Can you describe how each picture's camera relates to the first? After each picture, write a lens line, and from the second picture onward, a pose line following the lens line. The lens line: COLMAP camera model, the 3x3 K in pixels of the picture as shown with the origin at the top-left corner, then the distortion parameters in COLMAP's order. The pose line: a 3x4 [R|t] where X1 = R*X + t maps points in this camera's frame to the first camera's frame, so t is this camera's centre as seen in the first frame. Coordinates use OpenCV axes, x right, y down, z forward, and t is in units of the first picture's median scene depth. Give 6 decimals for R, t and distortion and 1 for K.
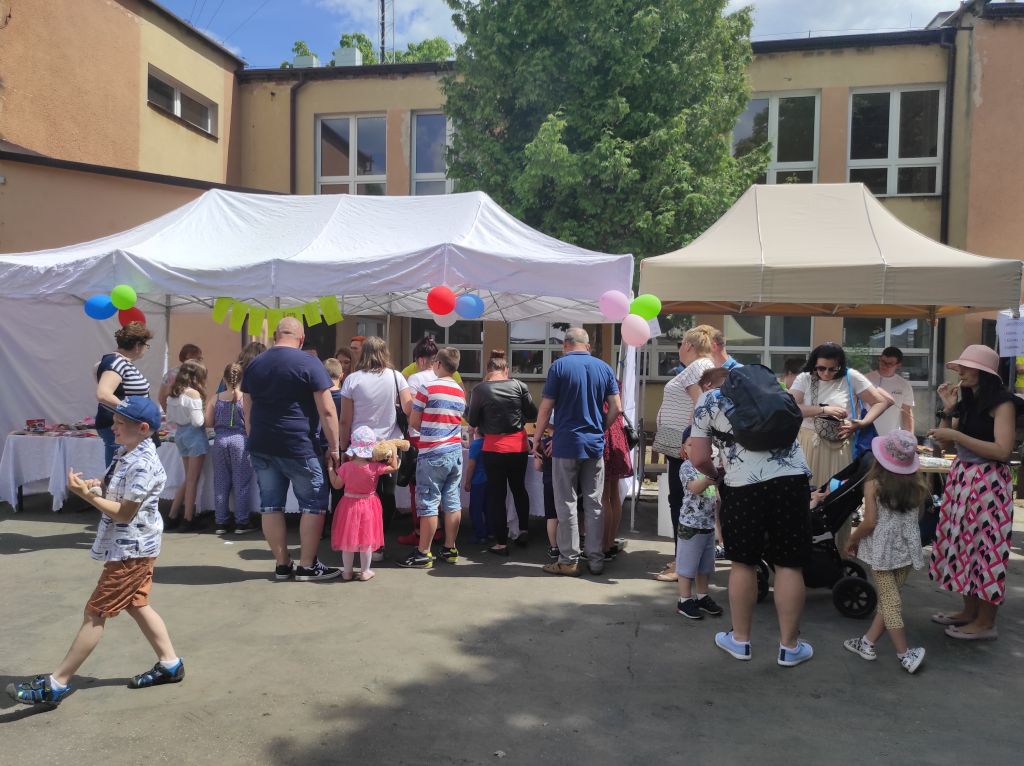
lens RADIAL K [[756.1, 0, 504.8], [0, 756.1, 386.7], [0, 0, 1]] dist [0.038018, -0.025602]
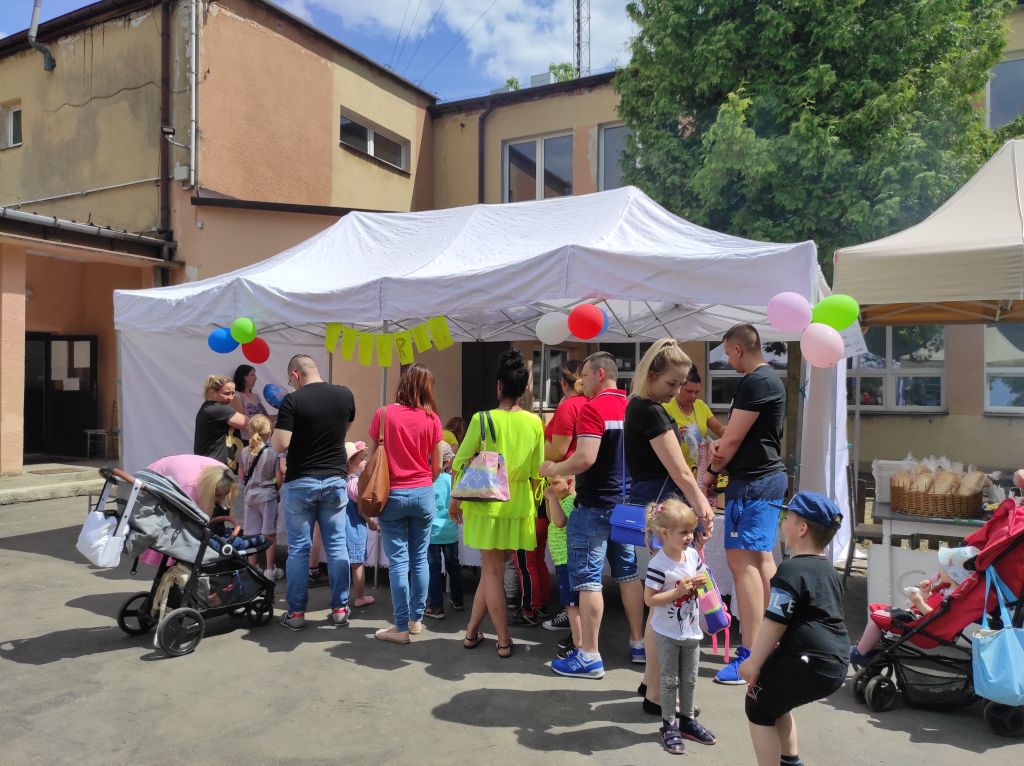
lens RADIAL K [[756.1, 0, 514.4], [0, 756.1, 388.0], [0, 0, 1]] dist [0.038018, -0.025602]
pose [[0.960117, -0.013577, -0.279270, 0.054788], [0.002860, 0.999245, -0.038749, -0.003496], [0.279585, 0.036405, 0.959431, 0.130732]]
